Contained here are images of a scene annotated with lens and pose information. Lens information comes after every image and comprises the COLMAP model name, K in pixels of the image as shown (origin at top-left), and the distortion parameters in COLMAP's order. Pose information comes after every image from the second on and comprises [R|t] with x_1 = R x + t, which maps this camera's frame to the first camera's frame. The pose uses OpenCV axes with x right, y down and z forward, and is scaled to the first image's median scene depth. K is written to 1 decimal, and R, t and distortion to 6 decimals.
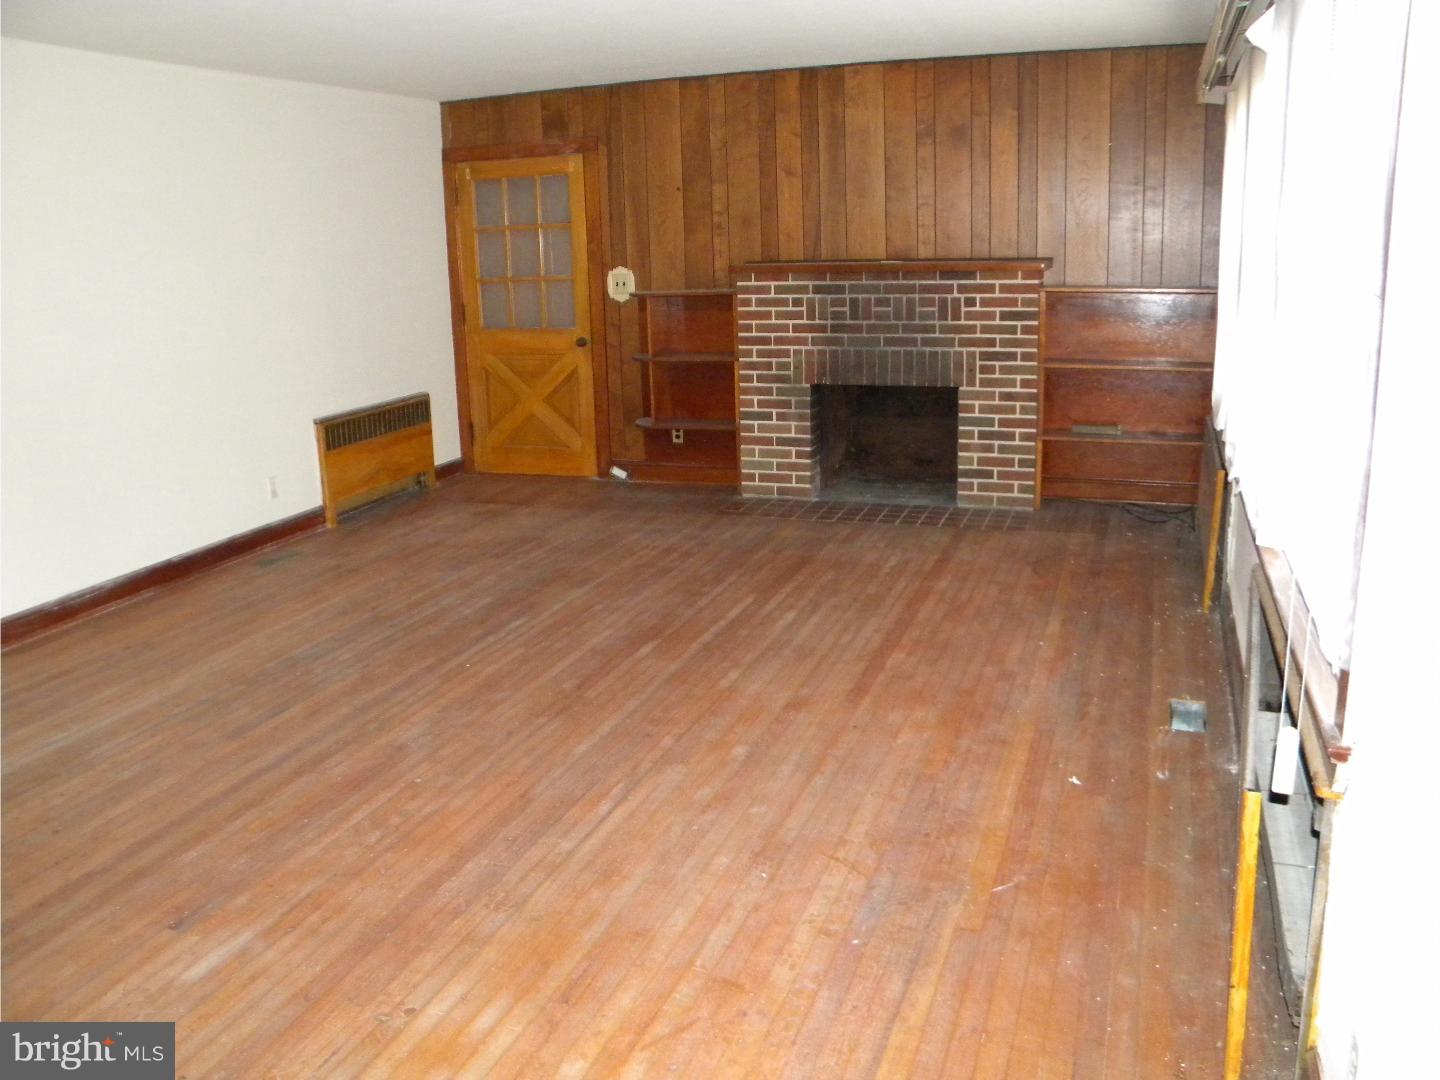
lens RADIAL K [[1204.1, 0, 711.2], [0, 1204.1, 534.6], [0, 0, 1]] dist [-0.185504, 0.149669]
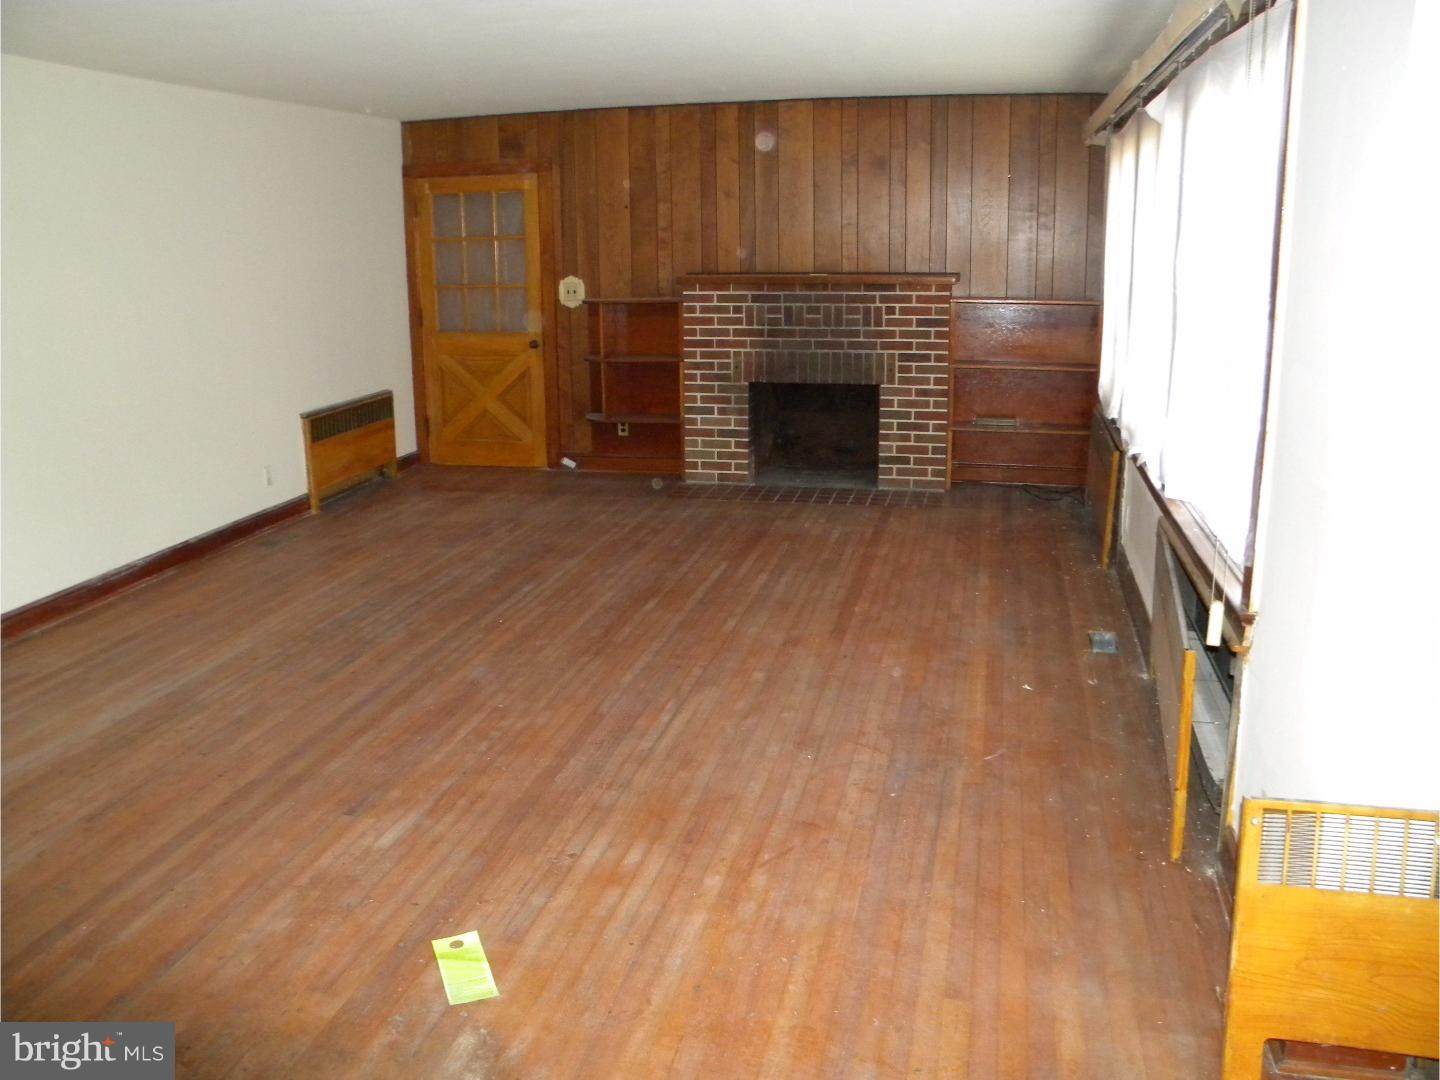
lens RADIAL K [[1204.1, 0, 709.8], [0, 1204.1, 540.6], [0, 0, 1]] dist [-0.185504, 0.149669]
pose [[0.992528, -0.012975, 0.121322, -0.100818], [0.012661, 0.999914, 0.003361, 0.021320], [-0.121355, -0.001800, 0.992608, -0.129176]]
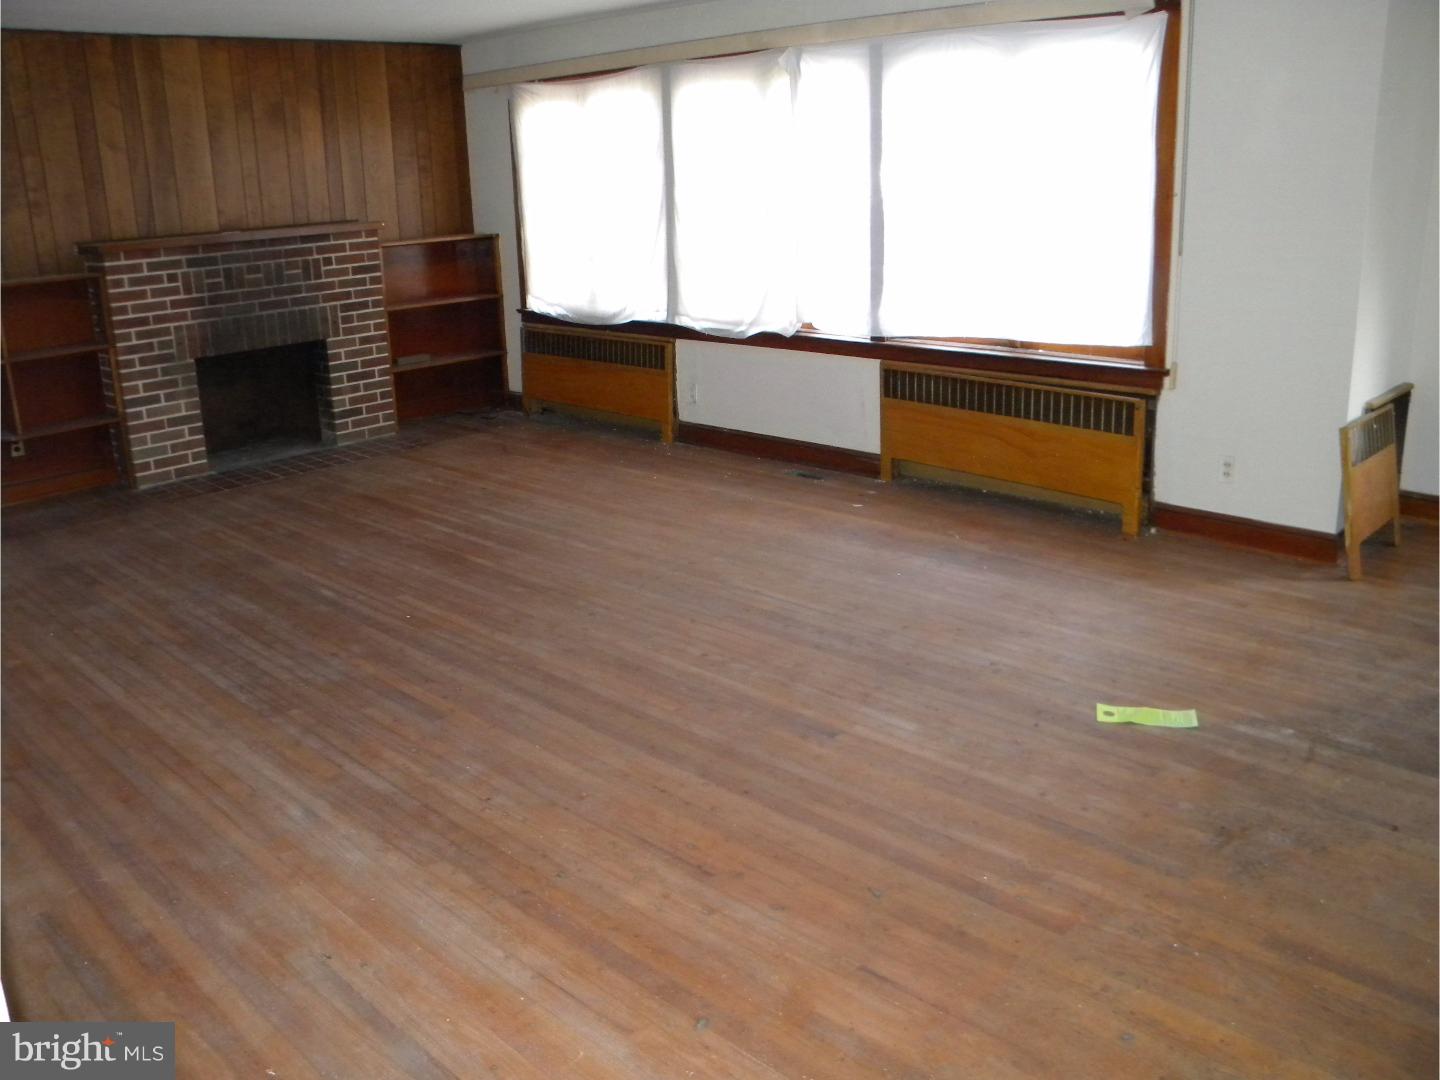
lens RADIAL K [[1204.1, 0, 693.3], [0, 1204.1, 526.4], [0, 0, 1]] dist [-0.185504, 0.149669]
pose [[0.423753, -0.242847, 0.872616, -0.677258], [0.243633, 0.958444, 0.148422, -0.037467], [-0.872397, 0.149704, 0.465309, 0.224405]]
